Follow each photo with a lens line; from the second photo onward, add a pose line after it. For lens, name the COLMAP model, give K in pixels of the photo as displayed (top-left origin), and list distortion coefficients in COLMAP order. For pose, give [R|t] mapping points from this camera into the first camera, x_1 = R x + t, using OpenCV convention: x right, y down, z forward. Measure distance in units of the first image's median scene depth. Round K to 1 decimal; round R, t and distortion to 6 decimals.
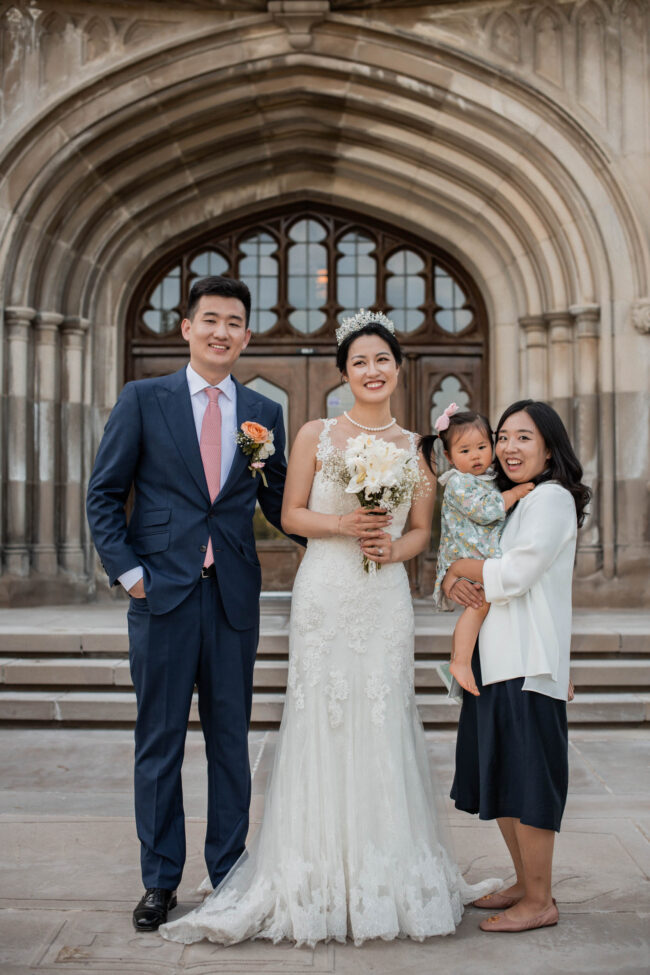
lens RADIAL K [[1367.0, 0, 325.0], [0, 1367.0, 488.2], [0, 0, 1]] dist [-0.083968, 0.000000]
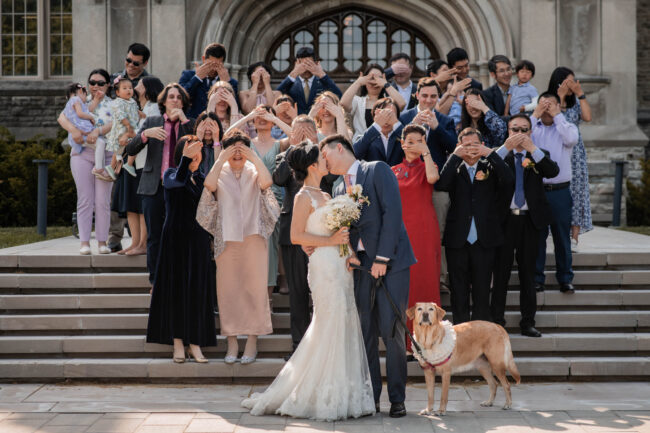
lens RADIAL K [[1592.1, 0, 325.1], [0, 1592.1, 216.1], [0, 0, 1]] dist [0.051455, 0.000000]
pose [[0.999965, -0.003096, 0.007751, -0.073022], [0.002957, 0.999835, 0.017934, 0.059180], [-0.007805, -0.017911, 0.999809, -1.372624]]
